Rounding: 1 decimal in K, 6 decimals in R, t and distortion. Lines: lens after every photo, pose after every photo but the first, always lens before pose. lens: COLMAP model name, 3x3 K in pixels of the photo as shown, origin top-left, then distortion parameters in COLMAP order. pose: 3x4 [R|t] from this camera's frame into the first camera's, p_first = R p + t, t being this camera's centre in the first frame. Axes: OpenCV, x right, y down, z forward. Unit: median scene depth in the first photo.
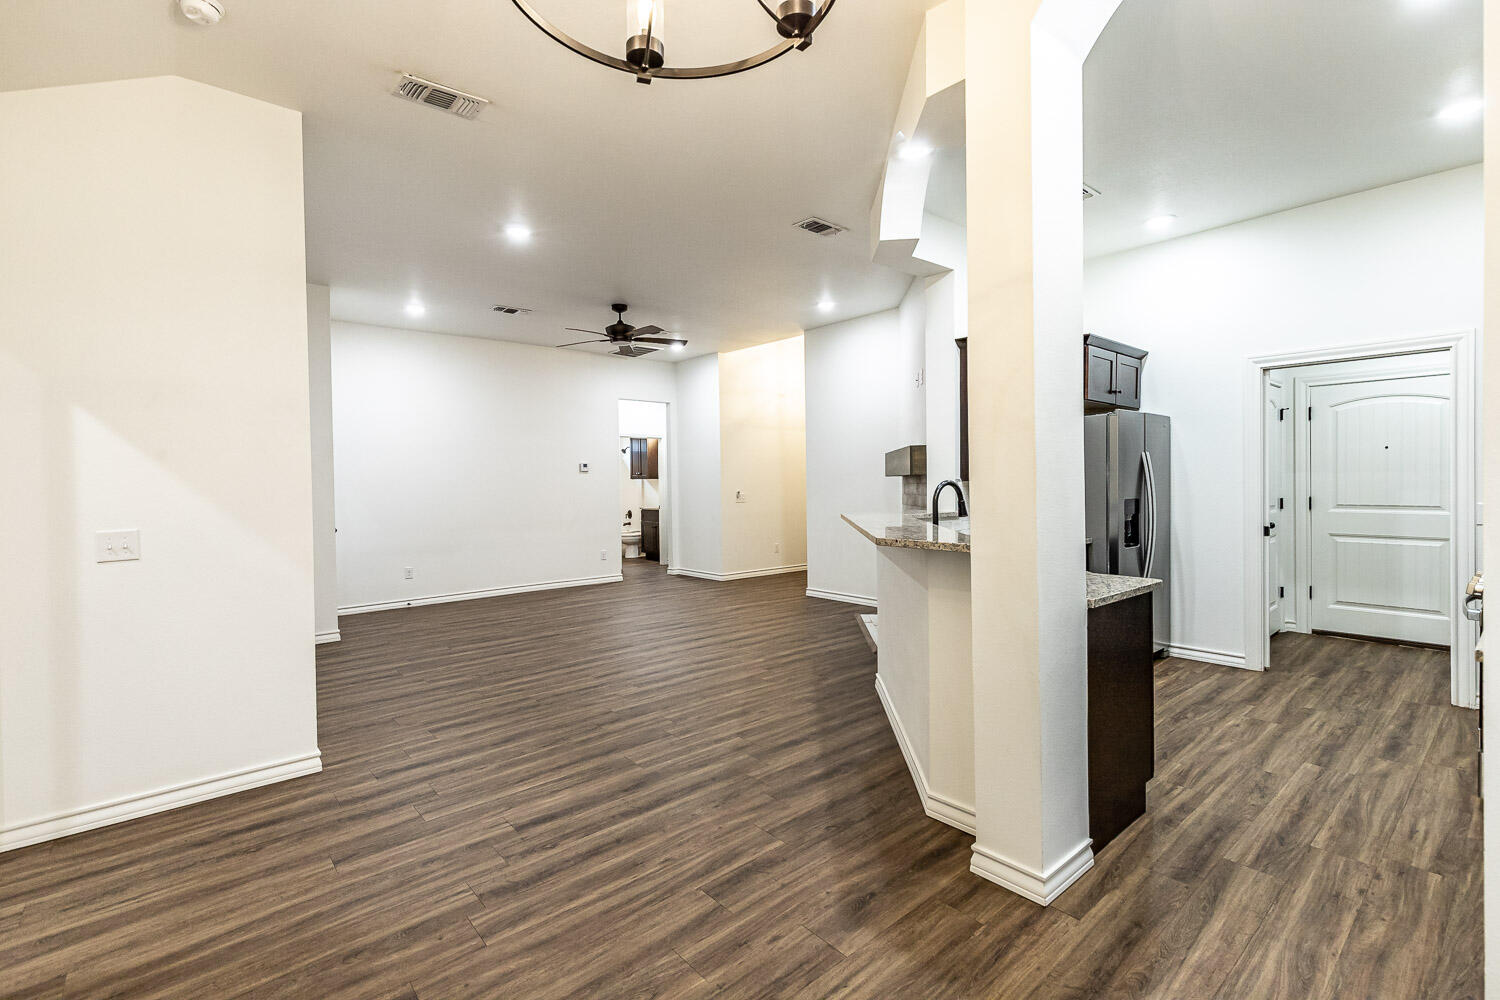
lens RADIAL K [[678.3, 0, 745.7], [0, 678.3, 490.9], [0, 0, 1]] dist [0.006159, 0.000084]
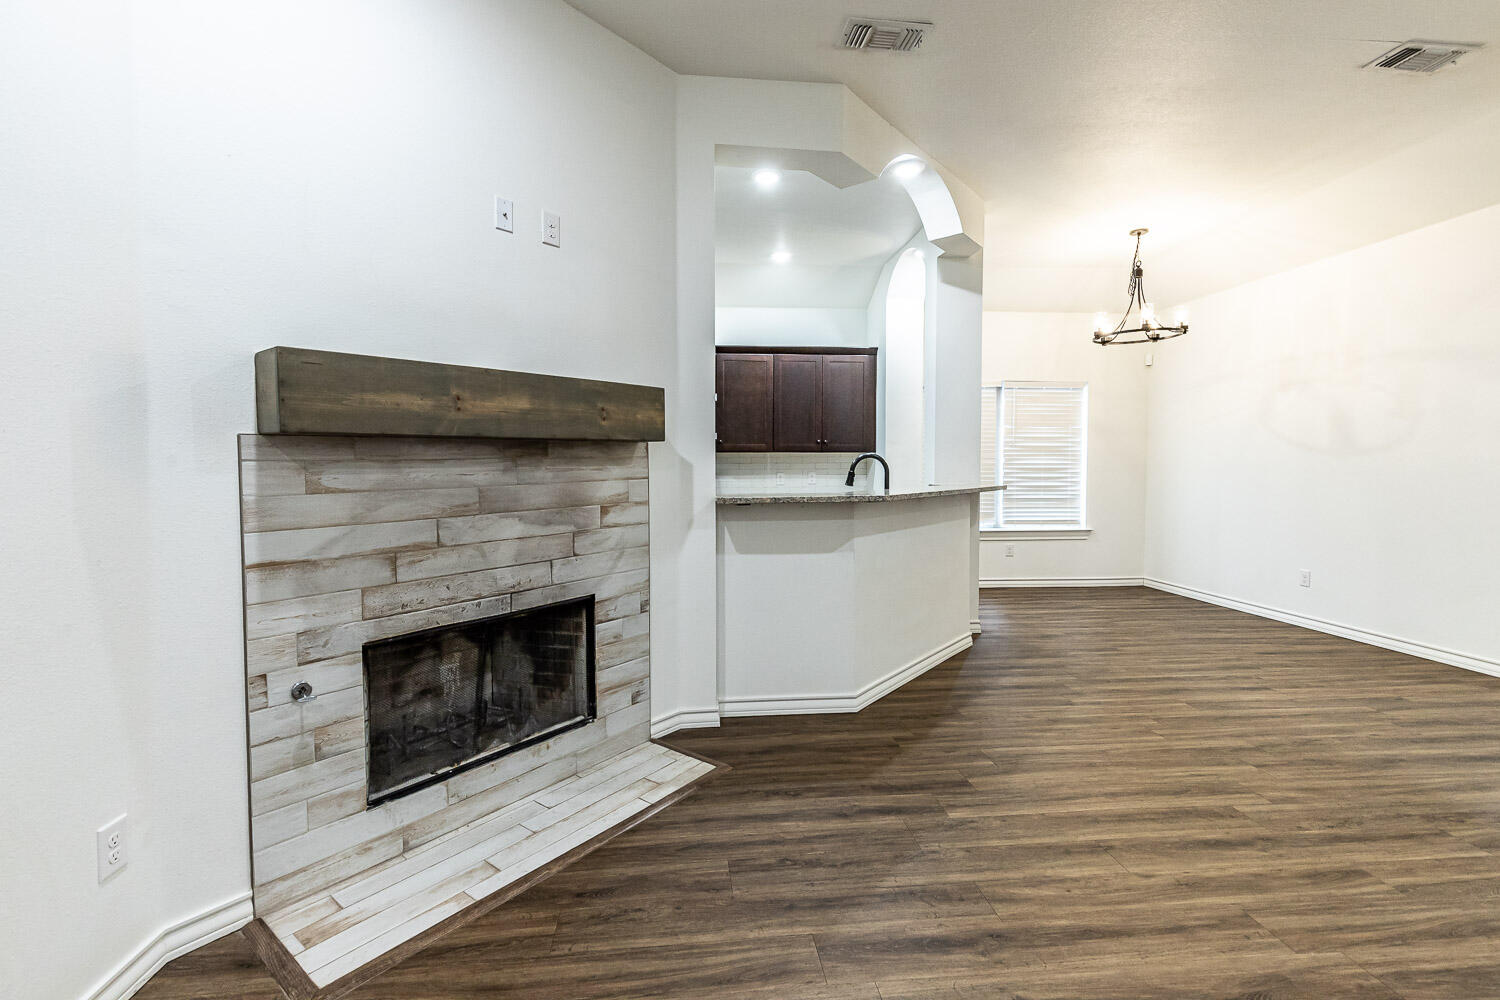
lens RADIAL K [[678.3, 0, 731.1], [0, 678.3, 480.7], [0, 0, 1]] dist [0.006159, 0.000084]
pose [[-0.813933, -0.002048, 0.580956, -0.223946], [0.021871, 0.999177, 0.034164, -0.016628], [-0.580547, 0.040513, -0.813218, 2.570023]]
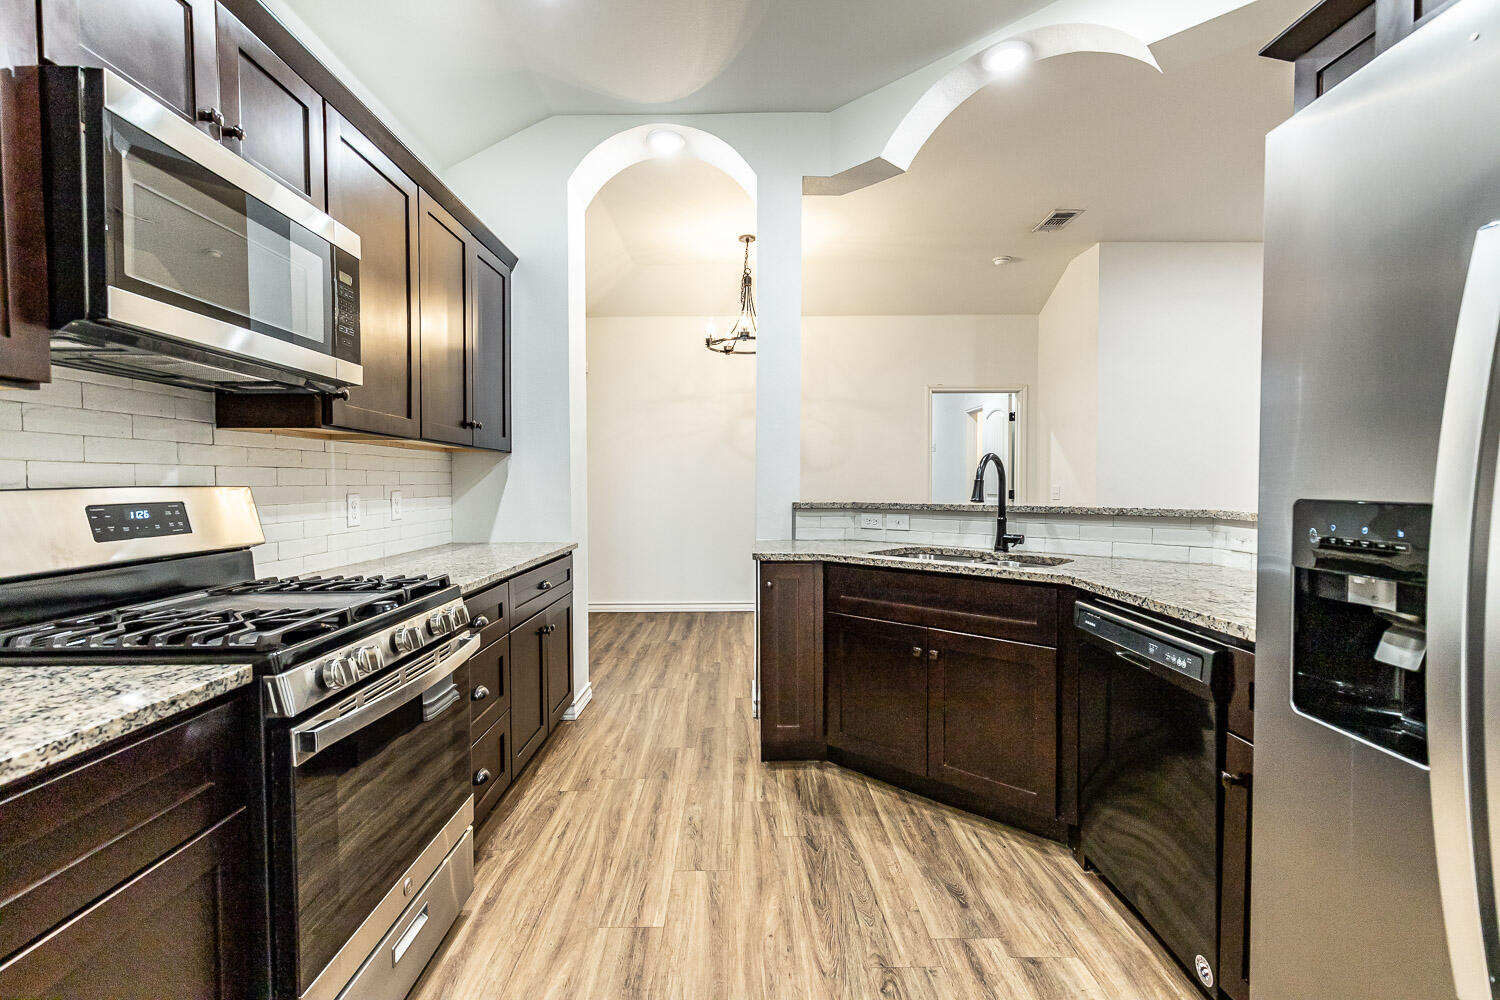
lens RADIAL K [[678.3, 0, 749.9], [0, 678.3, 499.3], [0, 0, 1]] dist [0.006159, 0.000084]
pose [[-0.638566, 0.035199, -0.768761, 1.330127], [0.000070, 0.998956, 0.045680, 0.003116], [0.769567, 0.029116, -0.637902, 1.562095]]
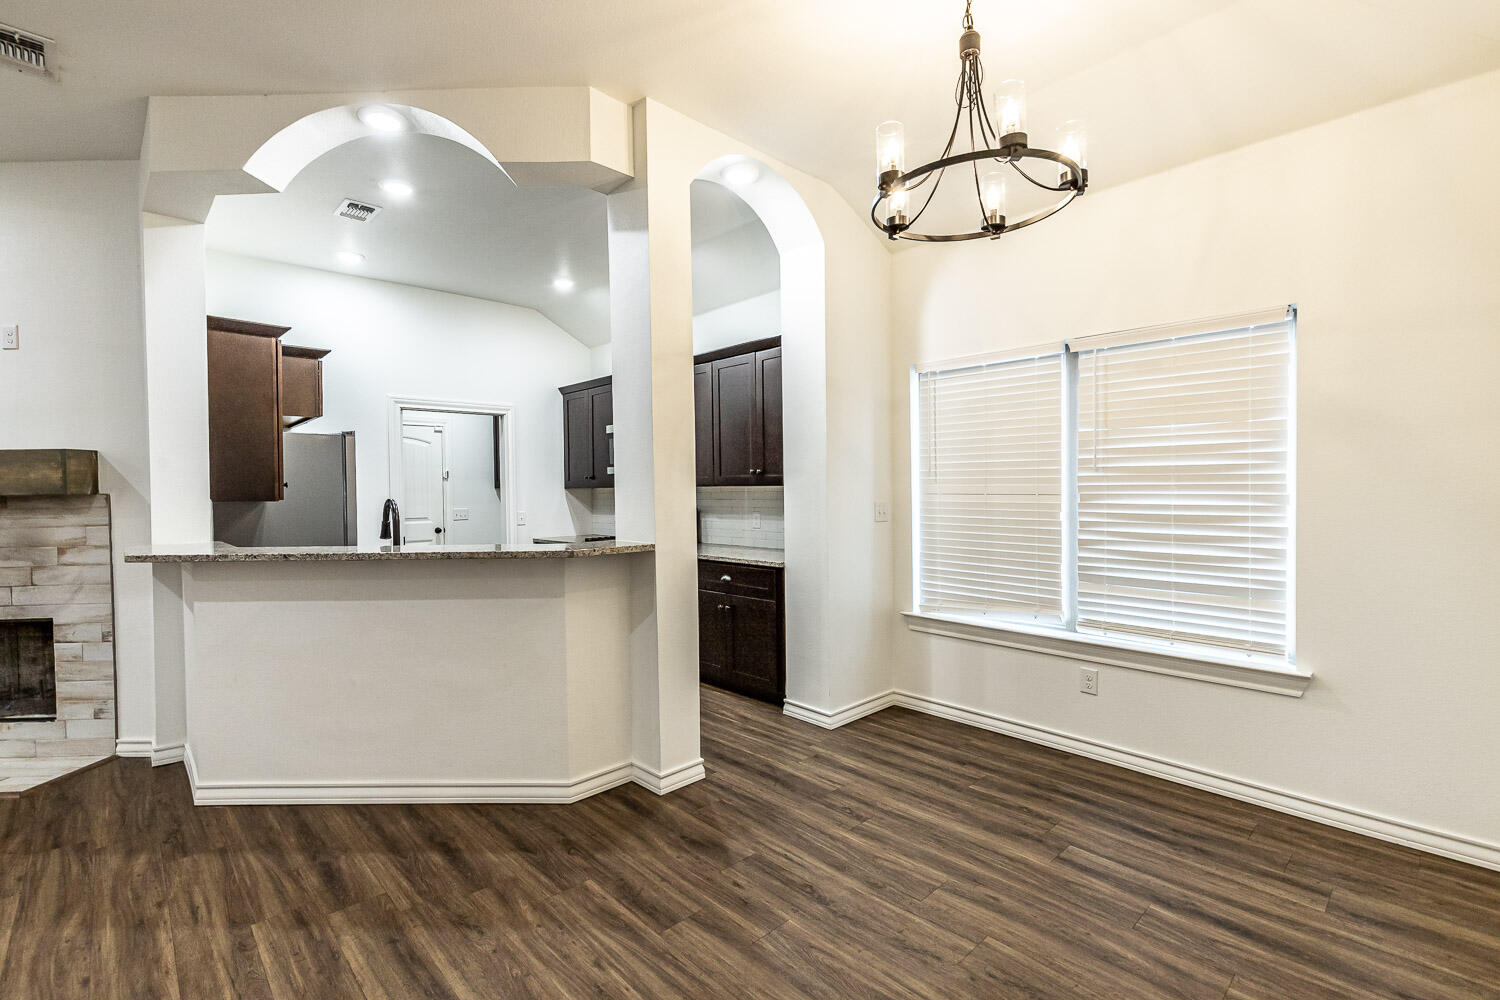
lens RADIAL K [[678.3, 0, 746.8], [0, 678.3, 492.4], [0, 0, 1]] dist [0.006159, 0.000084]
pose [[-0.048195, 0.004212, 0.998829, -0.778853], [0.029086, 0.999573, -0.002812, -0.009647], [-0.998414, 0.028917, -0.048297, 0.702835]]
